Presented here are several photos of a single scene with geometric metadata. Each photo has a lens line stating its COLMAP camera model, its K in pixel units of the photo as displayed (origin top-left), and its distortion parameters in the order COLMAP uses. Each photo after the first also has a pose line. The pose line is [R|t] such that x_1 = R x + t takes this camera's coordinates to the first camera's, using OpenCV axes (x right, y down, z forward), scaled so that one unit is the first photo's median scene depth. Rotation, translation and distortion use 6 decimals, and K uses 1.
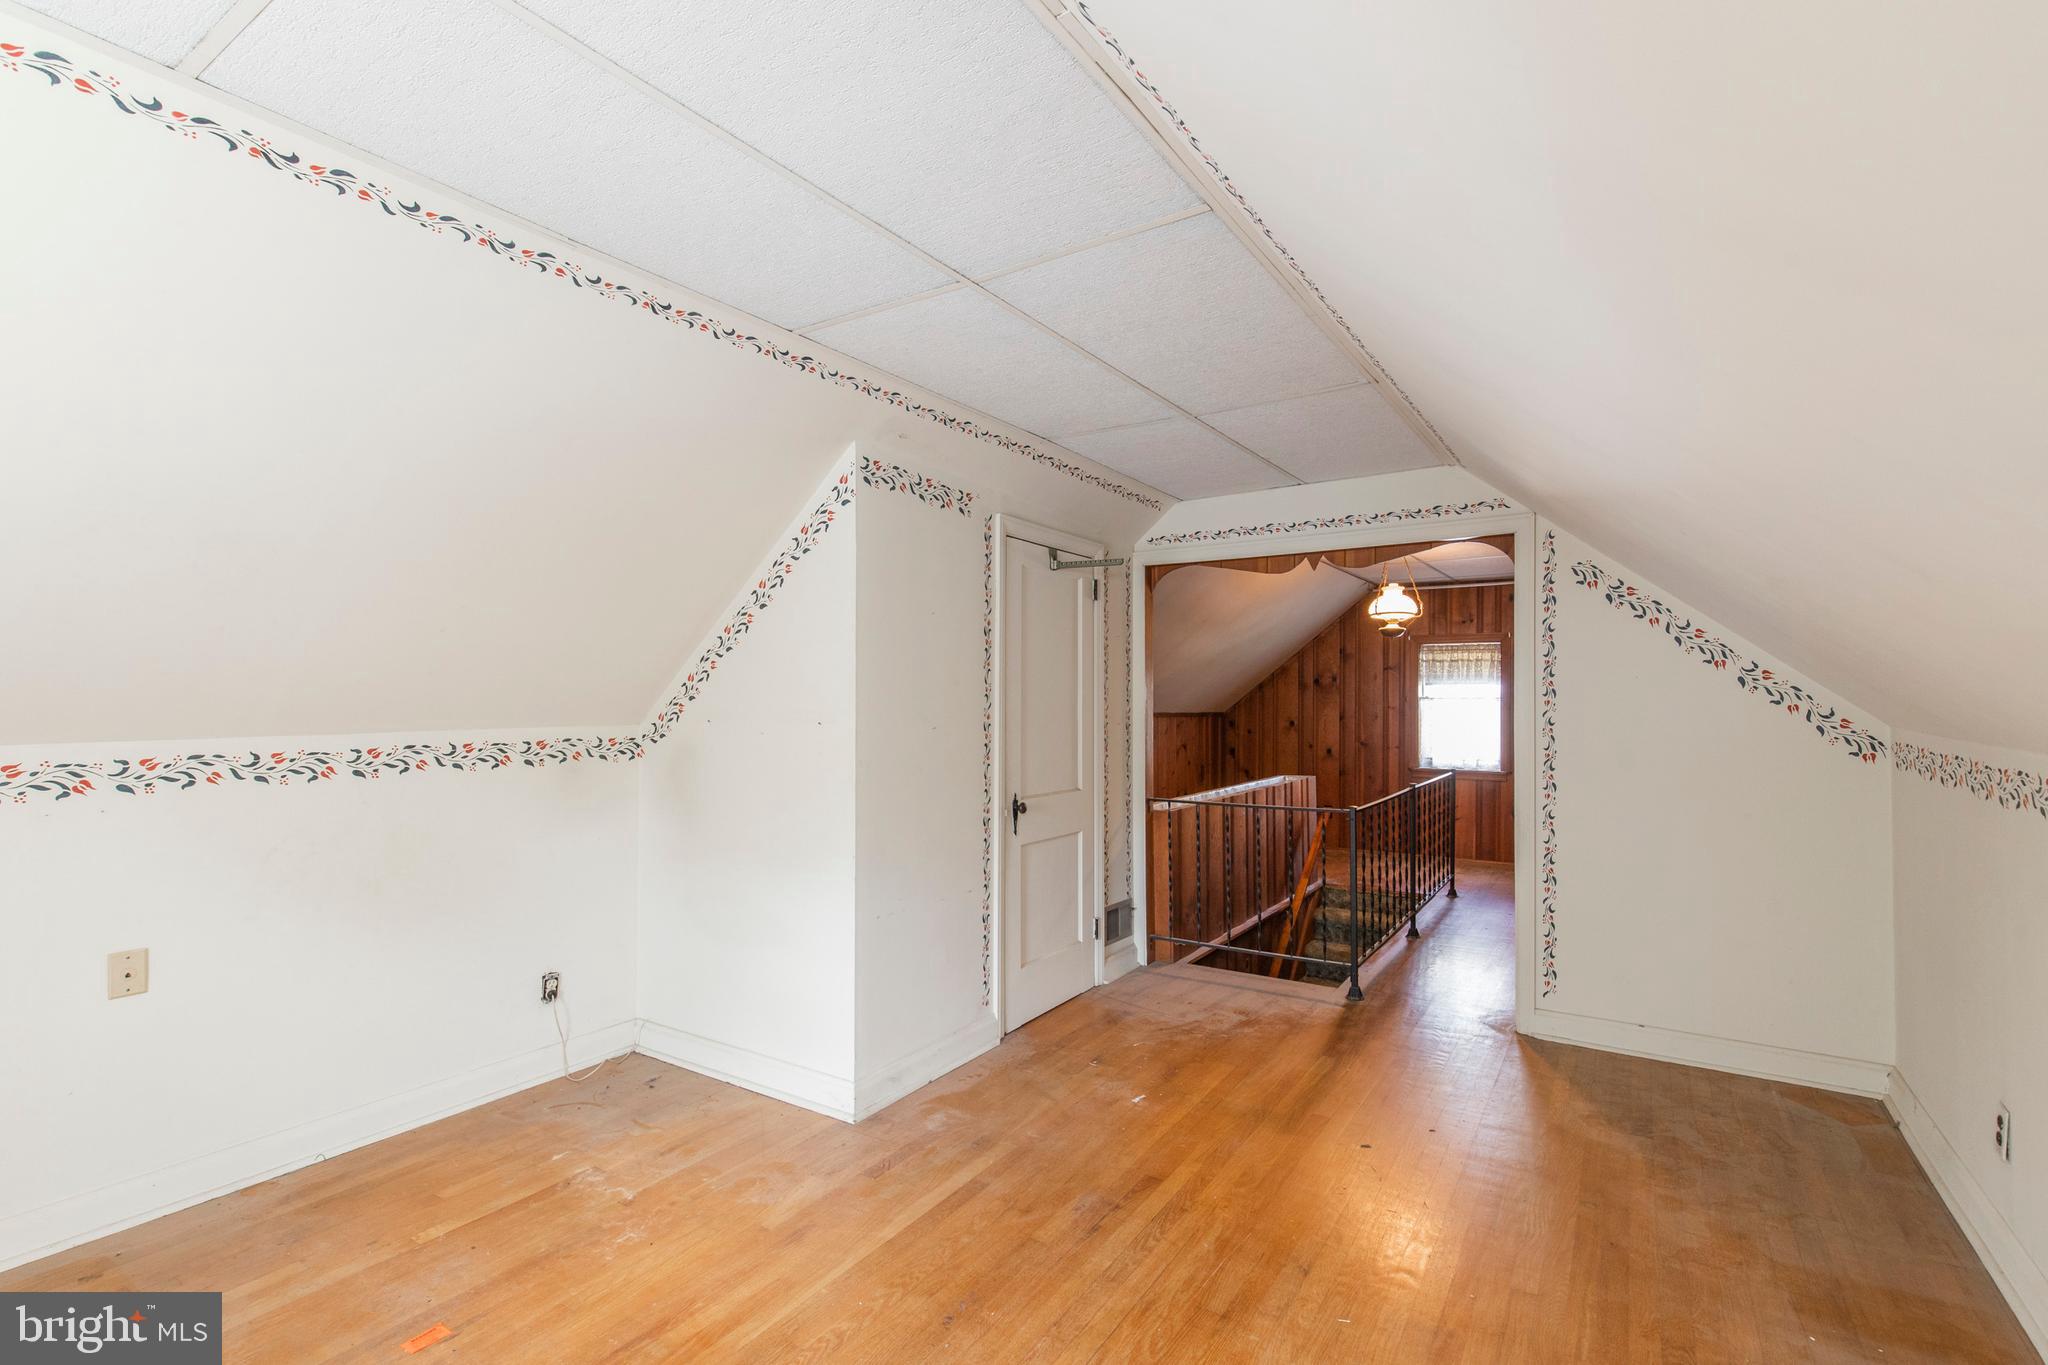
lens RADIAL K [[952.6, 0, 1020.9], [0, 952.6, 687.6], [0, 0, 1]] dist [0.003515, -0.000861]
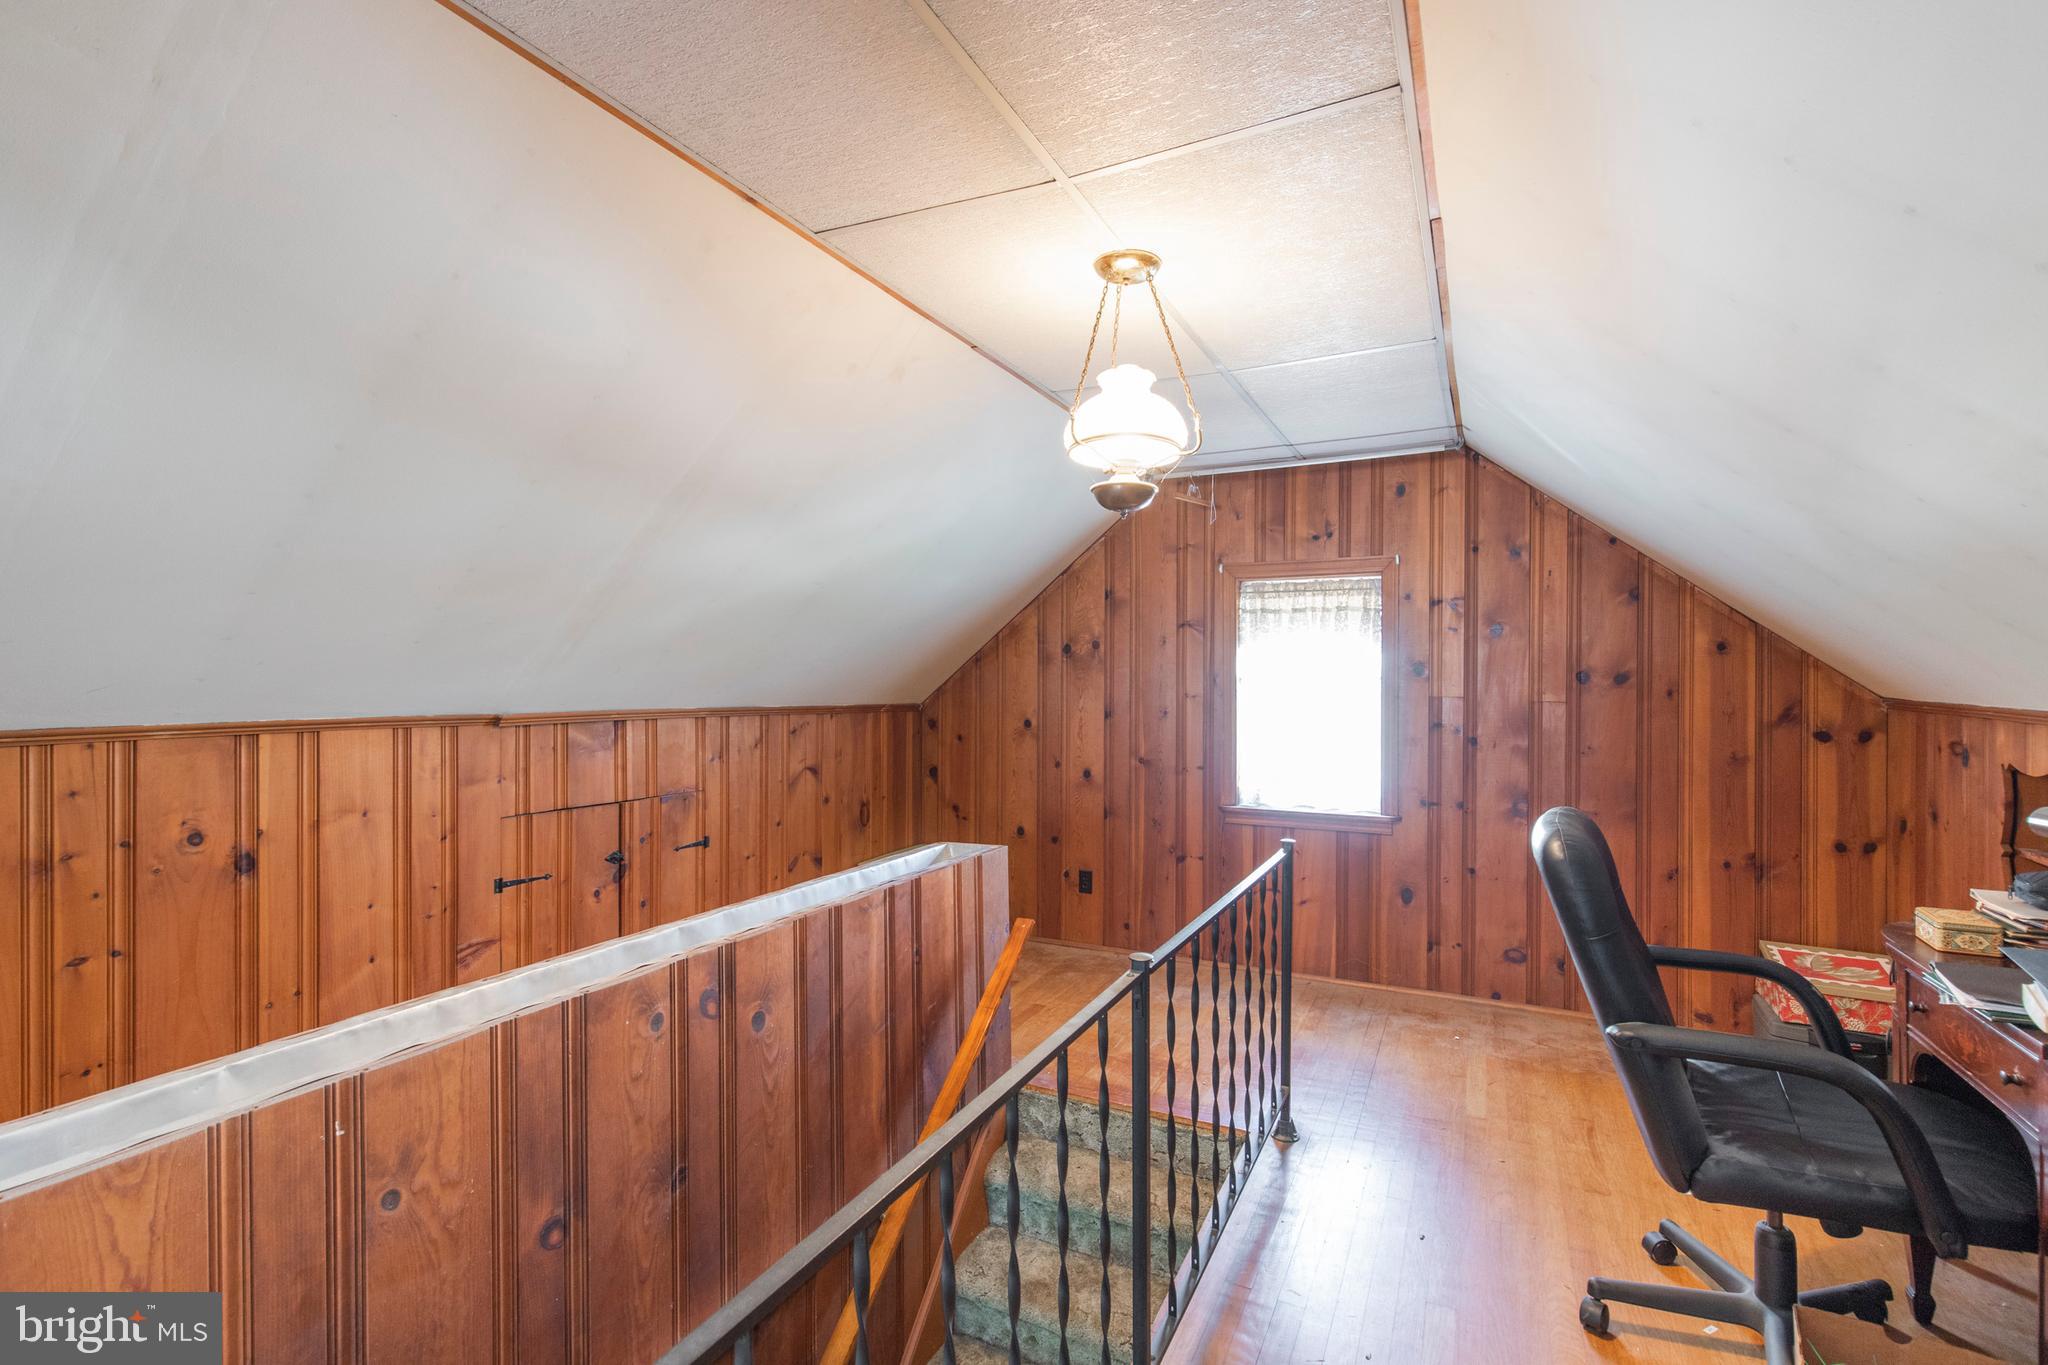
lens RADIAL K [[934.4, 0, 1024.0], [0, 934.4, 682.5], [0, 0, 1]] dist [0.002137, 0.000275]
pose [[0.991983, -0.001115, 0.126364, 0.225798], [-0.000451, 0.999923, 0.012366, 0.006479], [-0.126369, -0.012324, 0.991907, 0.478531]]
